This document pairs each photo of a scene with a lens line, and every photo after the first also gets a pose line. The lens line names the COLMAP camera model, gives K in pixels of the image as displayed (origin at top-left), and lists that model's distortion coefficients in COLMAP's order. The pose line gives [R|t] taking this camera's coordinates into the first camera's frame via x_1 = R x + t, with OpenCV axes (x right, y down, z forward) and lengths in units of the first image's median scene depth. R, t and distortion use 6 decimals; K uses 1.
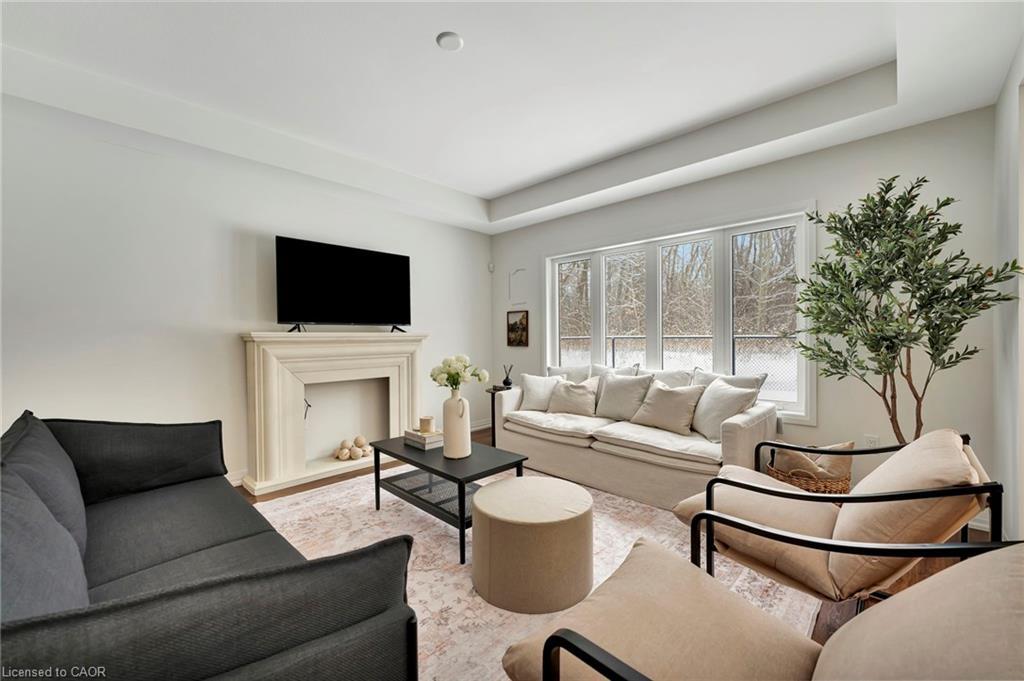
lens RADIAL K [[409.1, 0, 512.0], [0, 409.1, 340.5], [0, 0, 1]] dist [0.000543, 0.000049]
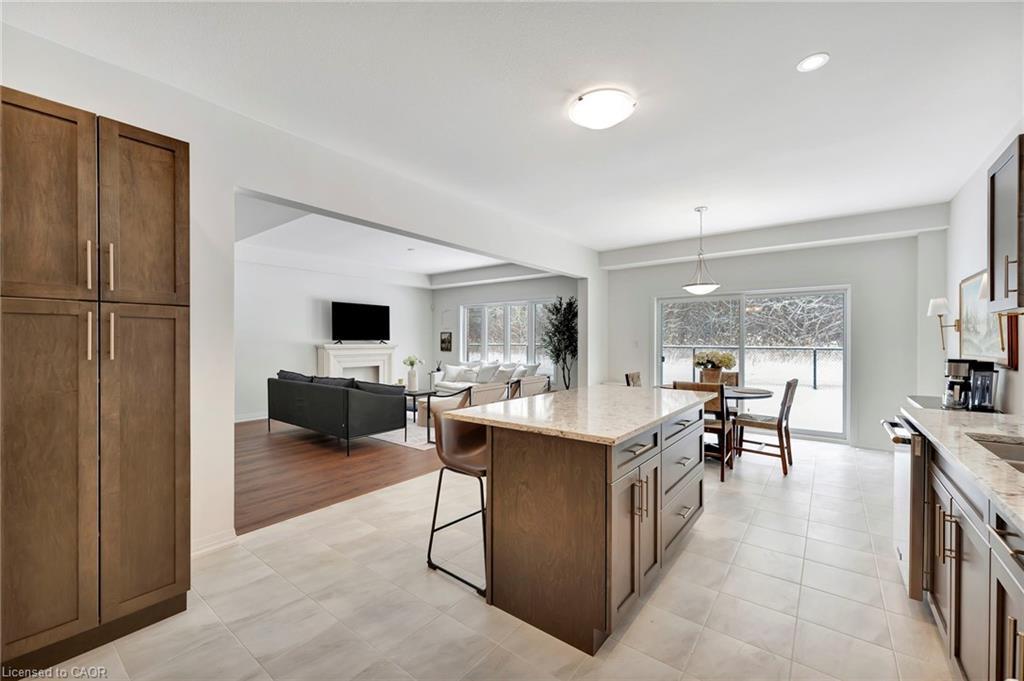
lens RADIAL K [[409.1, 0, 512.0], [0, 409.1, 340.5], [0, 0, 1]] dist [0.000543, 0.000049]
pose [[0.994309, 0.010378, 0.106032, 0.145767], [-0.009291, 0.999899, -0.010743, -0.022014], [-0.106133, 0.009697, 0.994305, -1.131667]]
